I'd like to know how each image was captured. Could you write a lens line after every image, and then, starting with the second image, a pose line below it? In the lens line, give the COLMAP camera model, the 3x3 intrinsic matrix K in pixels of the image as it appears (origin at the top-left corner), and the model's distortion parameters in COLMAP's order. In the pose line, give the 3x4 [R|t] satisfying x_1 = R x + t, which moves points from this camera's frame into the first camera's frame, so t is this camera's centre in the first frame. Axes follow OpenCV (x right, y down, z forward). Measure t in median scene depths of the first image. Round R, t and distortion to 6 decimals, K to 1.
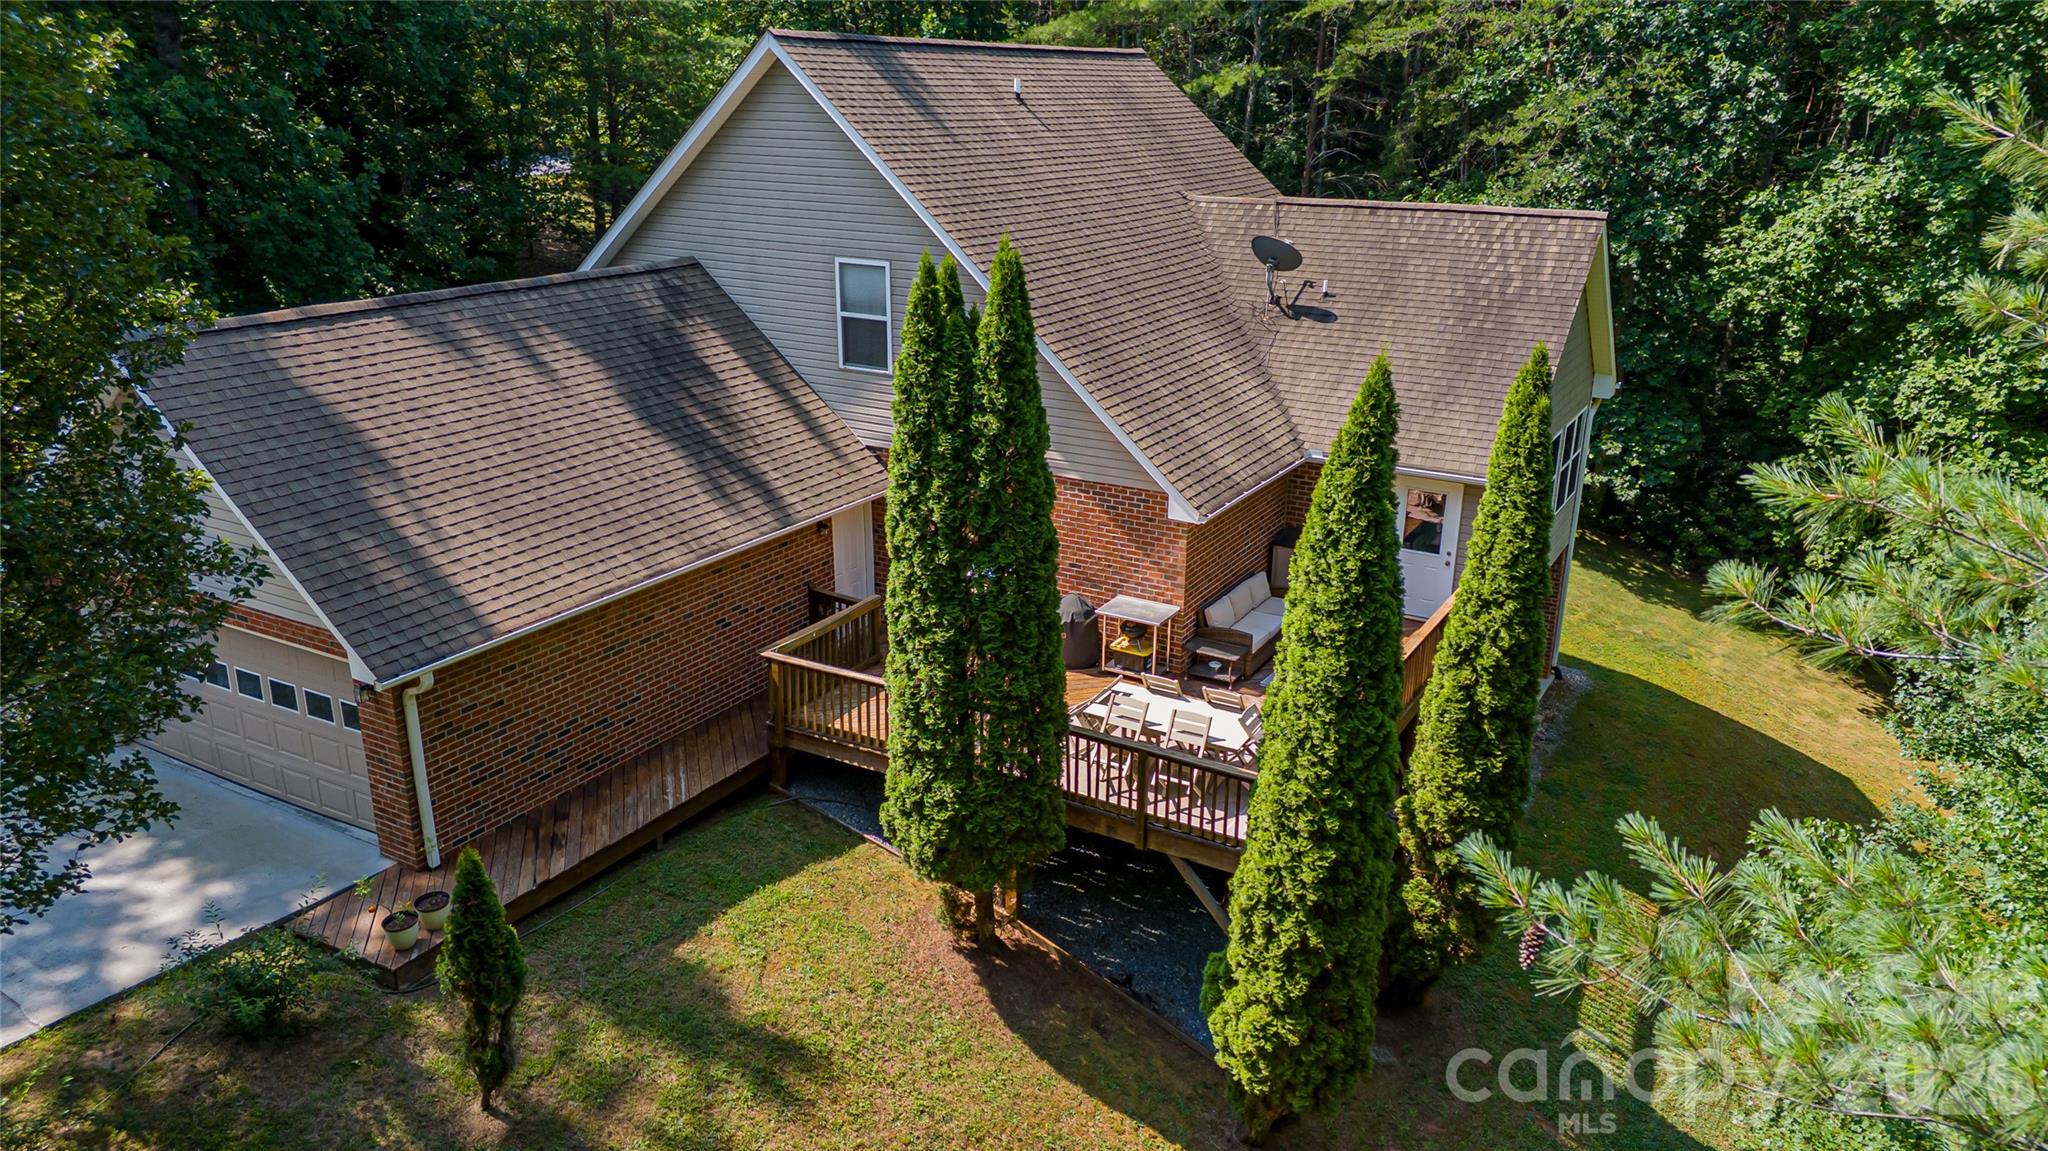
lens RADIAL K [[1427.3, 0, 1024.0], [0, 1427.3, 575.5], [0, 0, 1]] dist [0.101687, -0.122409]
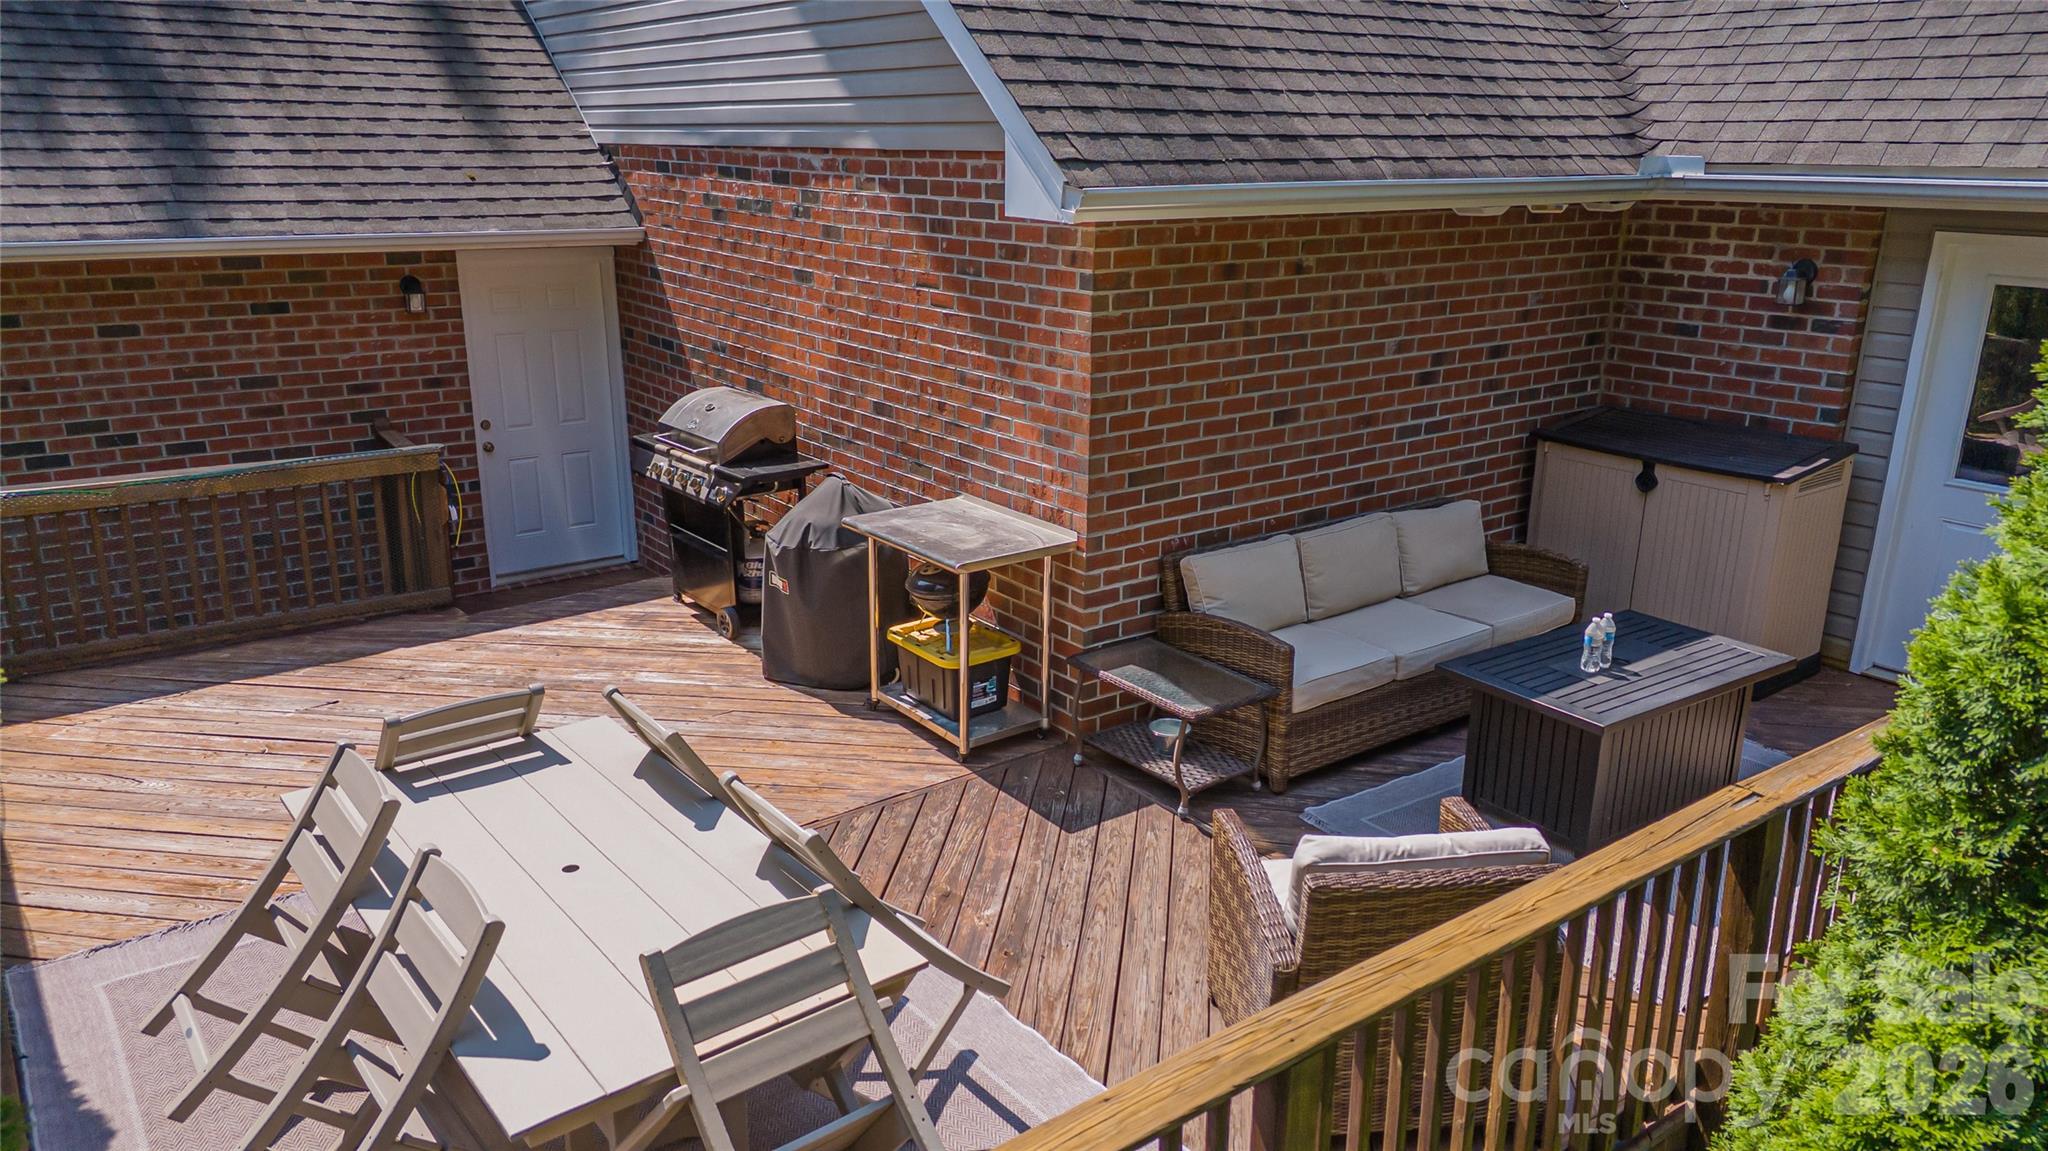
lens RADIAL K [[1427.3, 0, 1024.0], [0, 1427.3, 575.5], [0, 0, 1]] dist [0.101687, -0.122409]
pose [[0.920505, 0.111542, -0.374473, 0.216225], [-0.127440, 0.991685, -0.017879, 0.038123], [0.369365, 0.064181, 0.927066, 0.690904]]
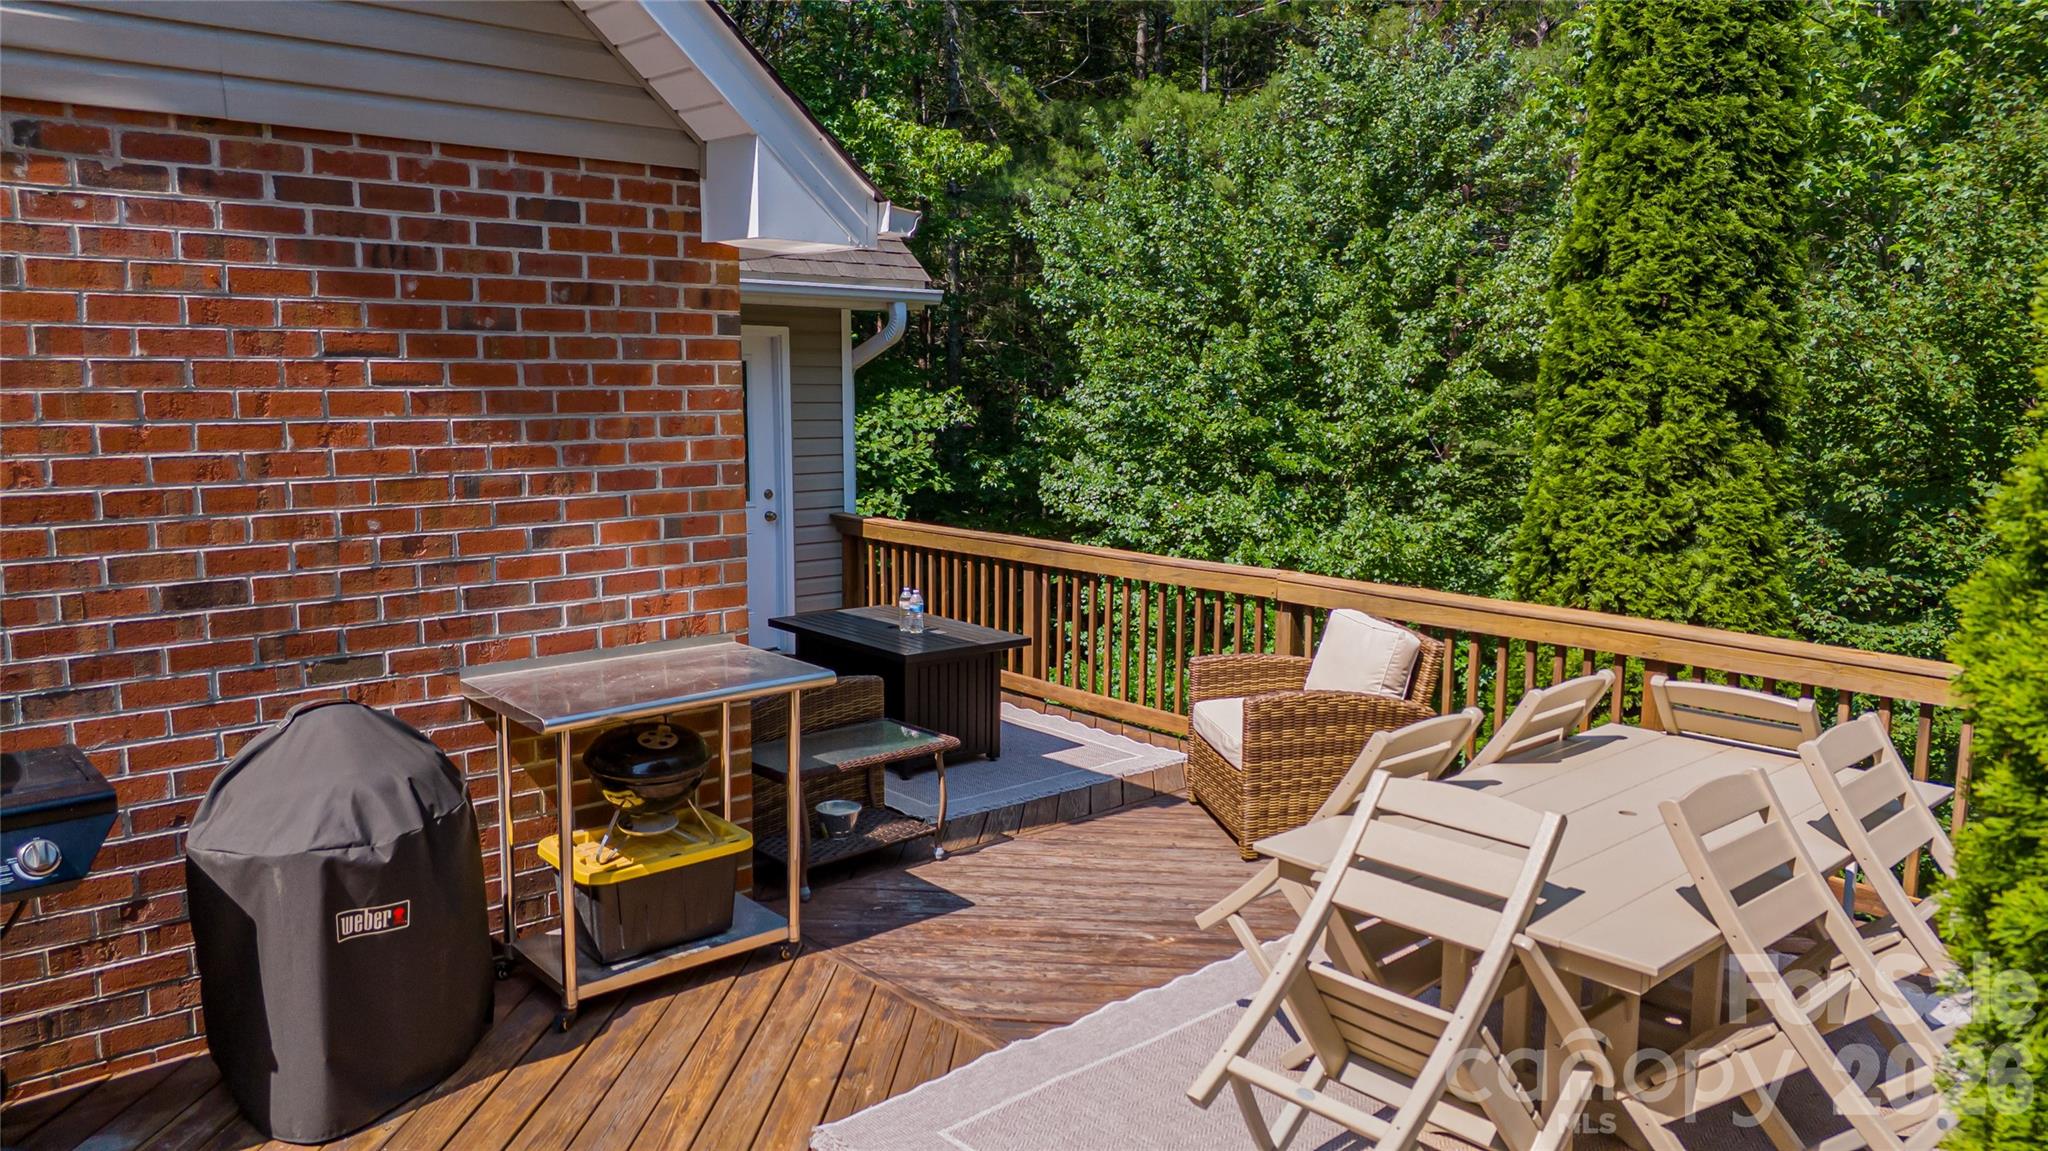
lens RADIAL K [[1427.3, 0, 1024.0], [0, 1427.3, 575.5], [0, 0, 1]] dist [0.101687, -0.122409]
pose [[0.322271, -0.137961, 0.936541, -0.118140], [0.318291, 0.947517, 0.030051, 0.020563], [-0.891534, 0.288408, 0.349269, 0.849277]]
